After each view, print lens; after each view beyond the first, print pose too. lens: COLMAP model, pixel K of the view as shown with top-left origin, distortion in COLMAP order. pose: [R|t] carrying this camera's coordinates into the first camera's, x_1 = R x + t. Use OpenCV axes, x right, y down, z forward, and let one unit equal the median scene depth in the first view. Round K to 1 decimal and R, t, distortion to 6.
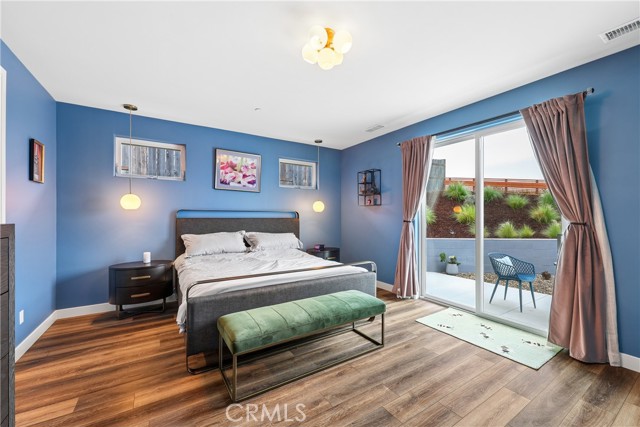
lens RADIAL K [[260.8, 0, 321.9], [0, 260.8, 211.9], [0, 0, 1]] dist [-0.002400, 0.001473]
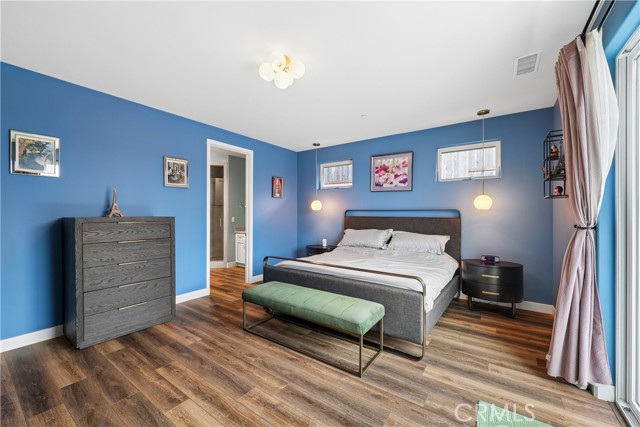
lens RADIAL K [[260.8, 0, 319.9], [0, 260.8, 213.4], [0, 0, 1]] dist [-0.002400, 0.001473]
pose [[0.366760, -0.002141, -0.930313, 0.685023], [0.009118, 0.999958, 0.001293, 0.006356], [0.930271, -0.008957, 0.366764, 0.431055]]
